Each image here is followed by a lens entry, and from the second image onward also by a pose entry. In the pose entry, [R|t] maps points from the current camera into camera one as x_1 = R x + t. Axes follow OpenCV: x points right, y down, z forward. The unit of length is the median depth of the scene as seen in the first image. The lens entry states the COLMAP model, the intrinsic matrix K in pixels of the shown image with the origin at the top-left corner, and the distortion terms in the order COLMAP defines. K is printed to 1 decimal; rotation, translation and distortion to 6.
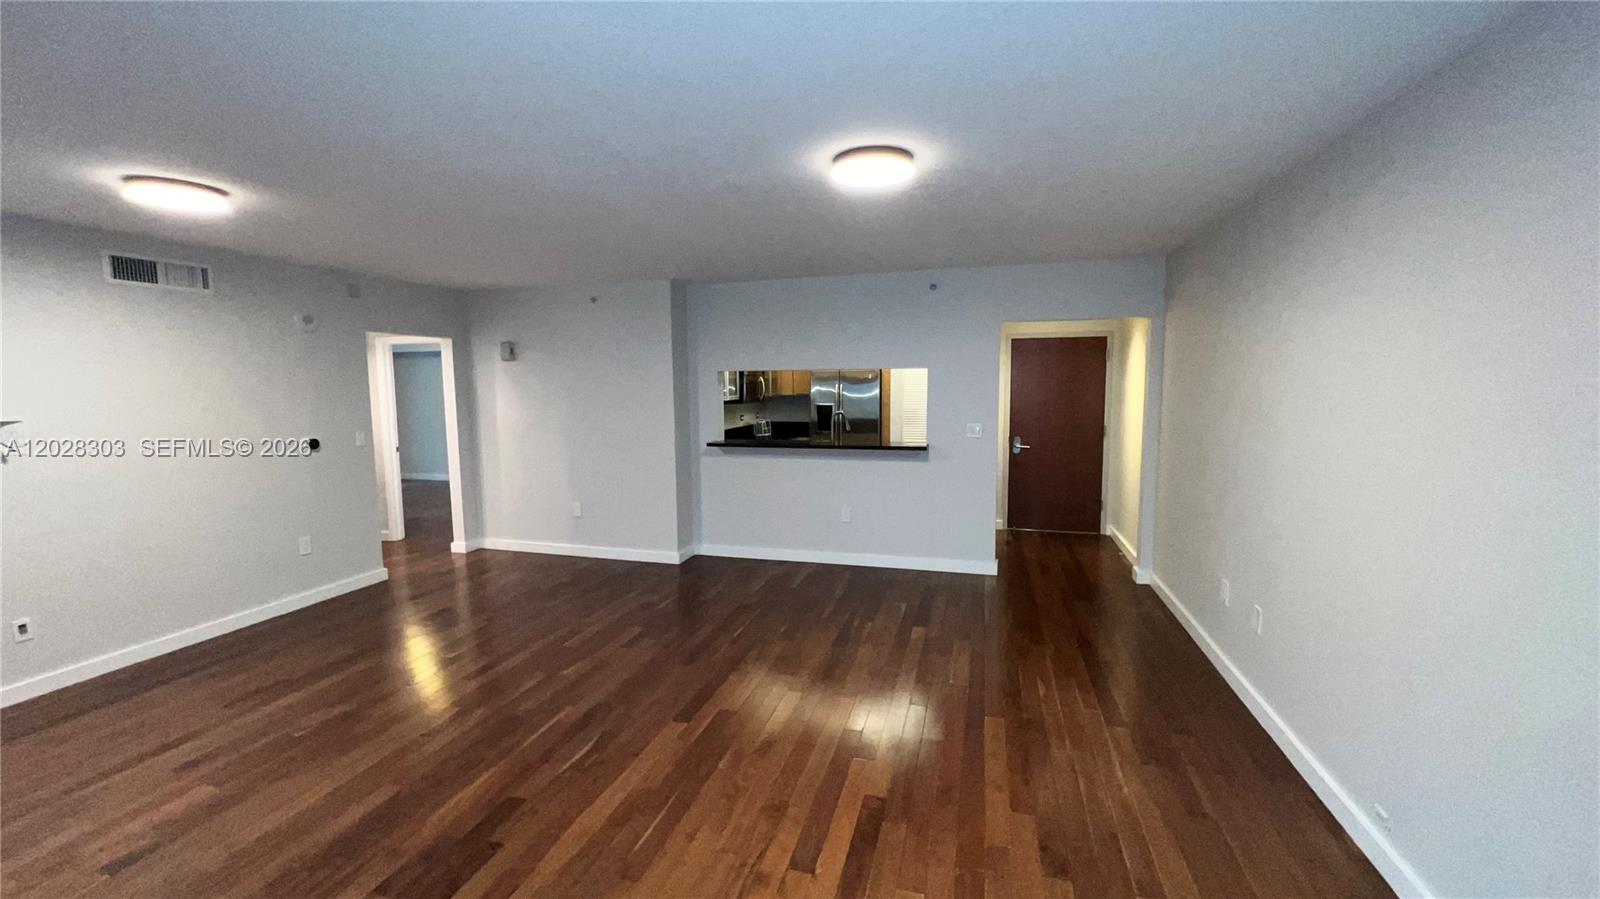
lens RADIAL K [[643.3, 0, 797.7], [0, 643.3, 446.7], [0, 0, 1]] dist [-0.001618, -0.000195]
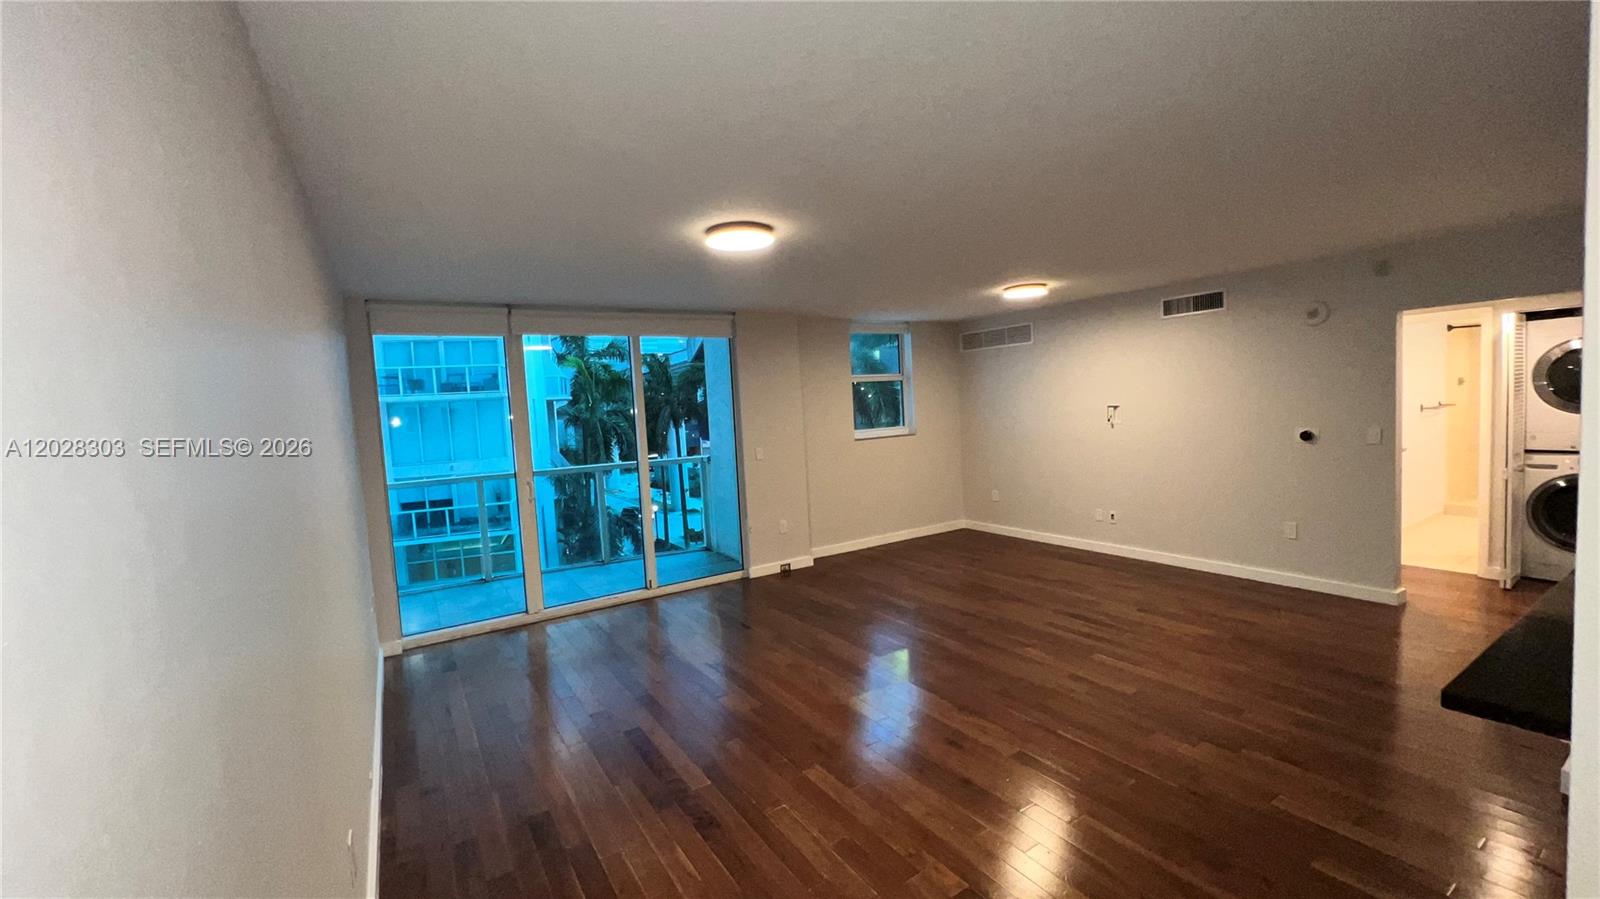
lens RADIAL K [[643.2, 0, 799.9], [0, 643.2, 448.9], [0, 0, 1]] dist [0.000723, 0.000020]
pose [[-0.655260, 0.098977, -0.748891, 0.477918], [-0.016815, 0.989222, 0.145453, -0.104611], [0.755216, 0.107902, -0.646534, 0.923013]]
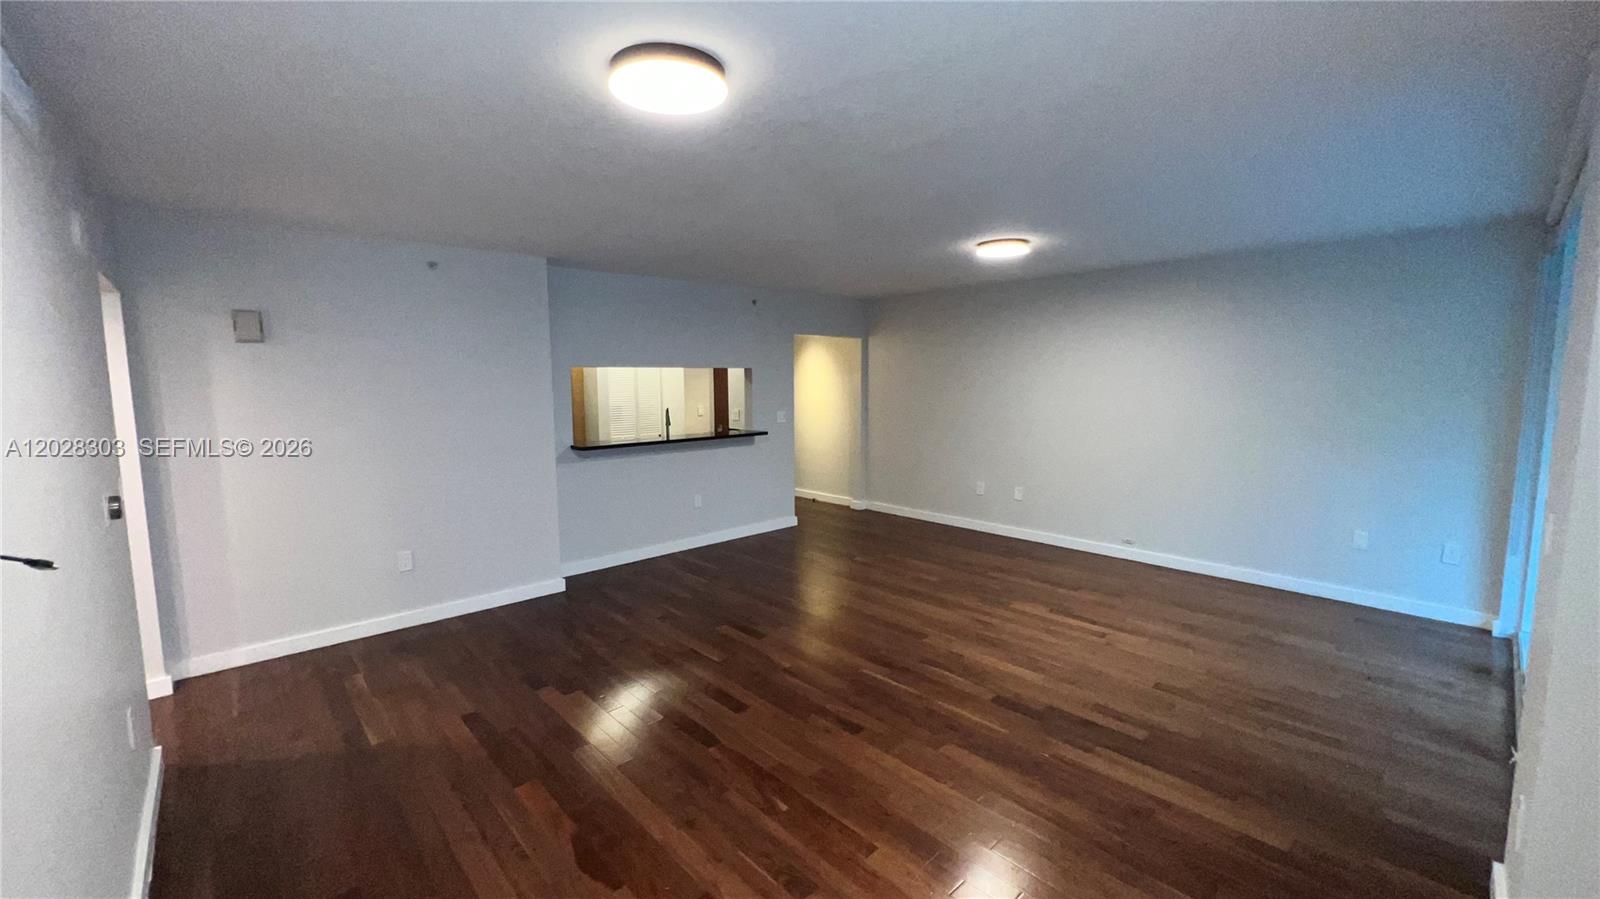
lens RADIAL K [[642.5, 0, 797.5], [0, 642.5, 445.9], [0, 0, 1]] dist [-0.001538, -0.000470]
pose [[0.521353, -0.082827, 0.849312, -0.781200], [0.086783, 0.995264, 0.043789, -0.021592], [-0.848917, 0.050876, 0.526072, 0.292437]]
